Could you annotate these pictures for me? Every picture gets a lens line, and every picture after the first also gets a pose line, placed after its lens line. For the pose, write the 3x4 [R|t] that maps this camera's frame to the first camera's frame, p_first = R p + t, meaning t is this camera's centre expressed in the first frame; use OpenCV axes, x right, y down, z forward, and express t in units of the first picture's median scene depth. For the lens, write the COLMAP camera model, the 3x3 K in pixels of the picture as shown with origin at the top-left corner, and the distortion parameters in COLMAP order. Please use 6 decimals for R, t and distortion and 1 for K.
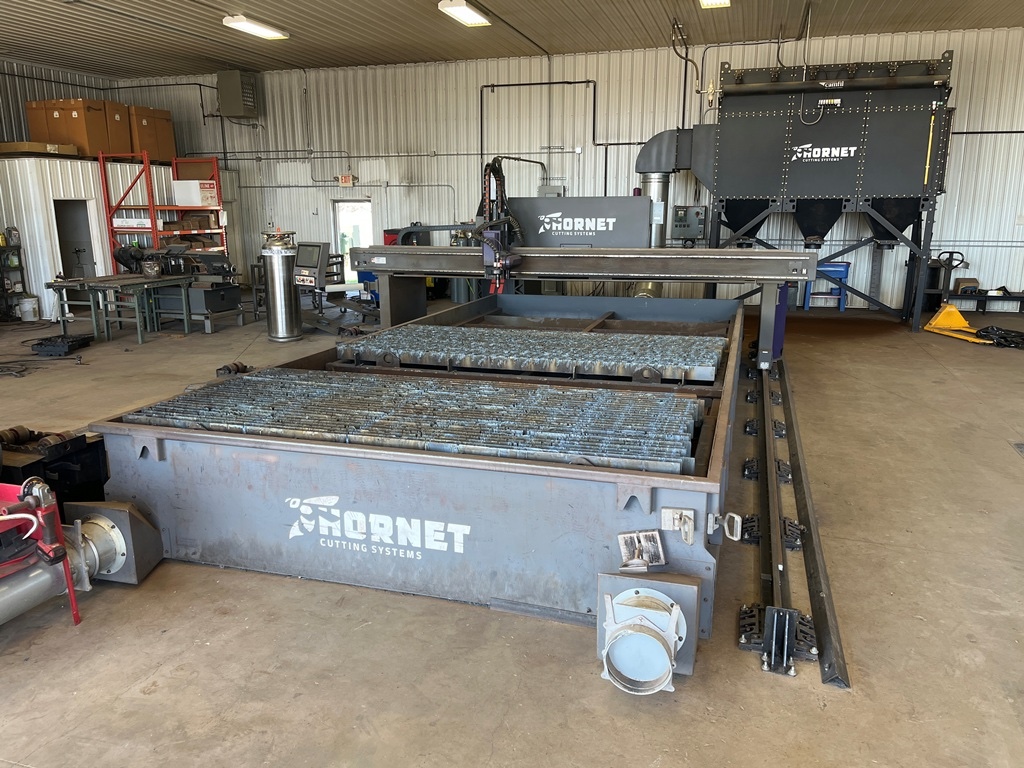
lens RADIAL K [[784.4, 0, 508.5], [0, 784.4, 381.2], [0, 0, 1]] dist [0.056075, -0.070844]
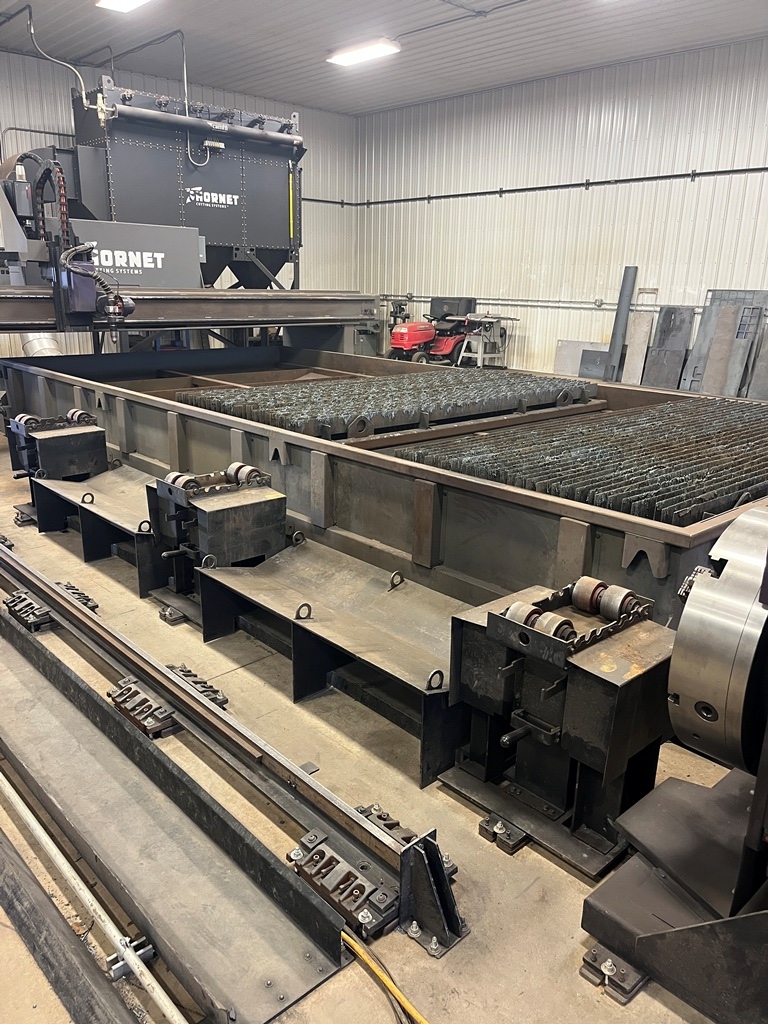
lens RADIAL K [[784.4, 0, 385.9], [0, 784.4, 513.3], [0, 0, 1]] dist [0.056075, -0.070844]
pose [[0.500614, -0.230312, 0.834471, -1.201540], [0.165965, 0.971612, 0.168597, -0.107871], [-0.849612, 0.054091, 0.524626, 0.940434]]
